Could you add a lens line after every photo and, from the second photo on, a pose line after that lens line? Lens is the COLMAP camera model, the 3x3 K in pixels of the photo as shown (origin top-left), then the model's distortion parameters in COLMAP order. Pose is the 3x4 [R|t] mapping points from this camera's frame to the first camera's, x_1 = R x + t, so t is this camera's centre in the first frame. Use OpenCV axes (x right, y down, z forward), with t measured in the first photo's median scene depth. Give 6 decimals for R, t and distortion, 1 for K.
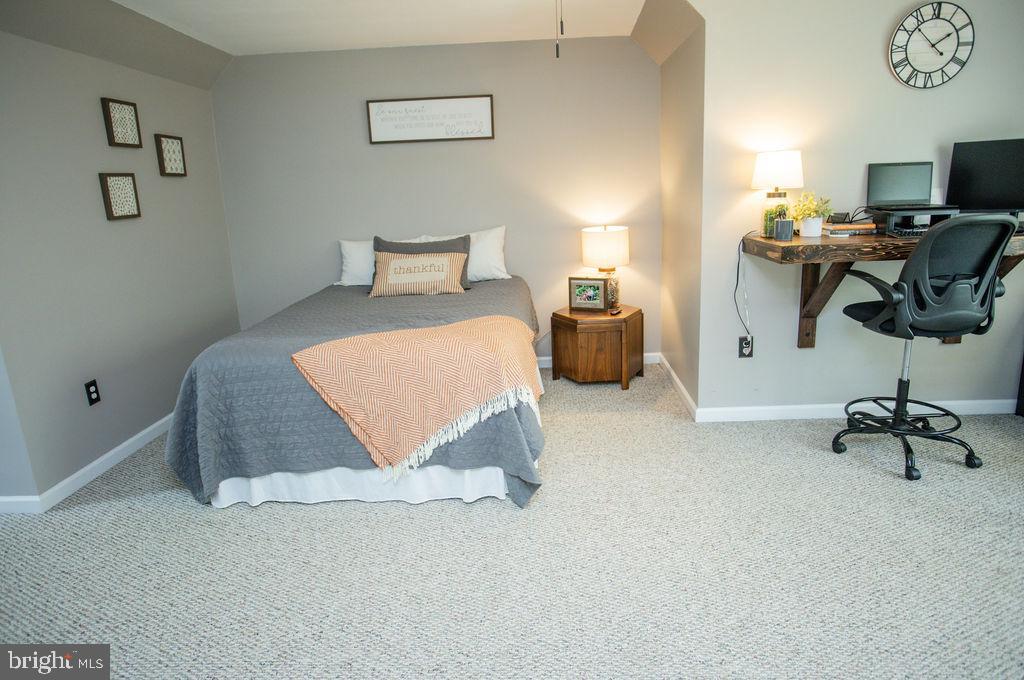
lens RADIAL K [[609.9, 0, 509.8], [0, 609.9, 330.9], [0, 0, 1]] dist [-0.060597, 0.046611]
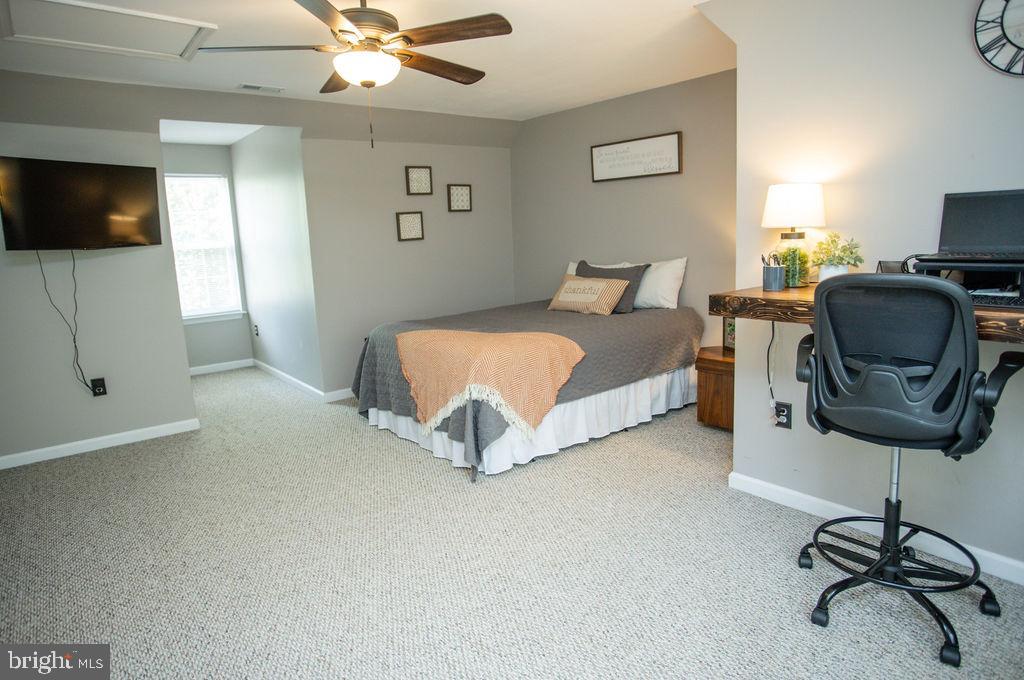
lens RADIAL K [[609.9, 0, 509.8], [0, 609.9, 330.9], [0, 0, 1]] dist [-0.060597, 0.046611]
pose [[0.647582, 0.138630, -0.749279, 0.845720], [-0.158813, 0.986273, 0.045220, -0.073688], [0.745262, 0.089712, 0.660709, 0.176920]]
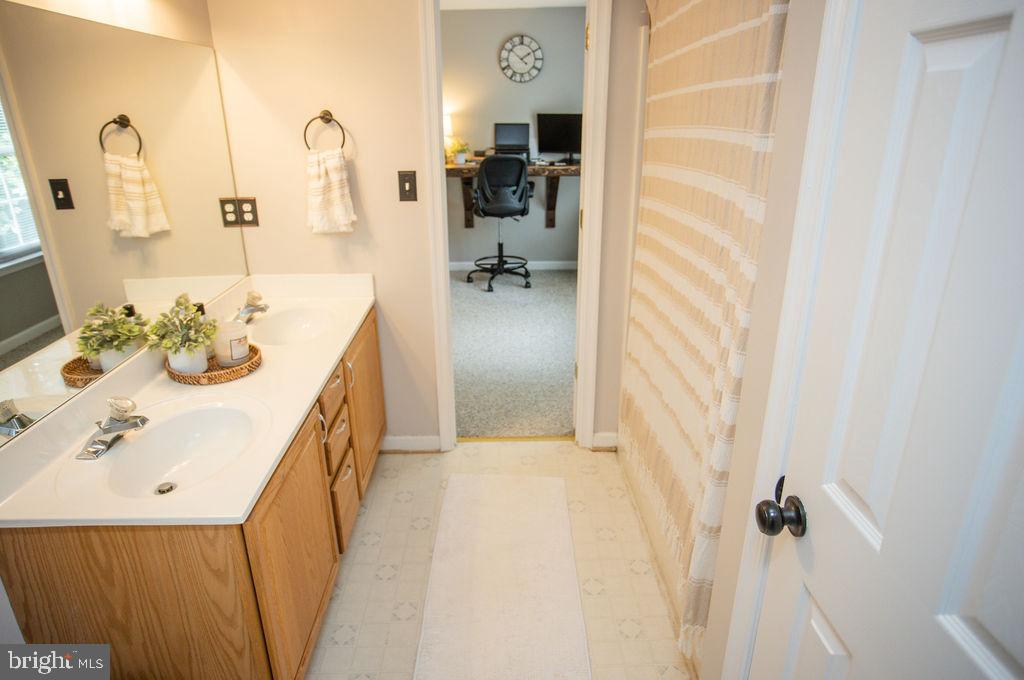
lens RADIAL K [[609.9, 0, 509.8], [0, 609.9, 330.9], [0, 0, 1]] dist [-0.060597, 0.046611]
pose [[0.997449, 0.014334, 0.069929, 0.545174], [-0.022504, 0.992820, 0.117483, 0.126851], [-0.067743, -0.118757, 0.990610, -0.898810]]
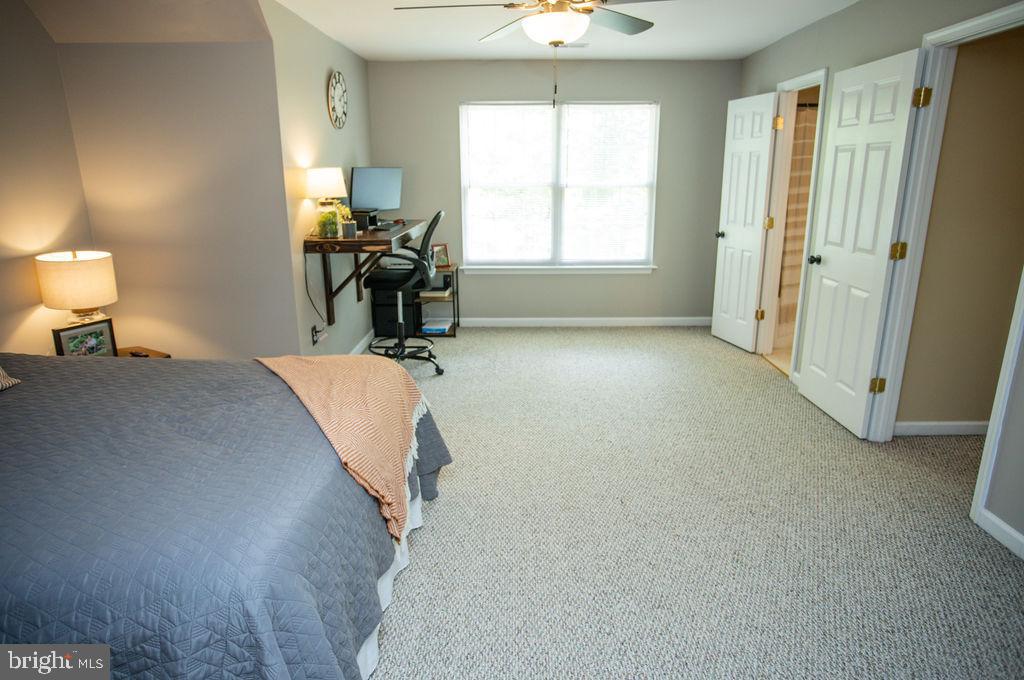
lens RADIAL K [[609.9, 0, 509.8], [0, 609.9, 330.9], [0, 0, 1]] dist [-0.060597, 0.046611]
pose [[-0.055874, -0.197504, 0.978708, -0.843299], [0.238928, 0.949114, 0.205172, -0.145129], [-0.969428, 0.245305, -0.005841, 0.717058]]
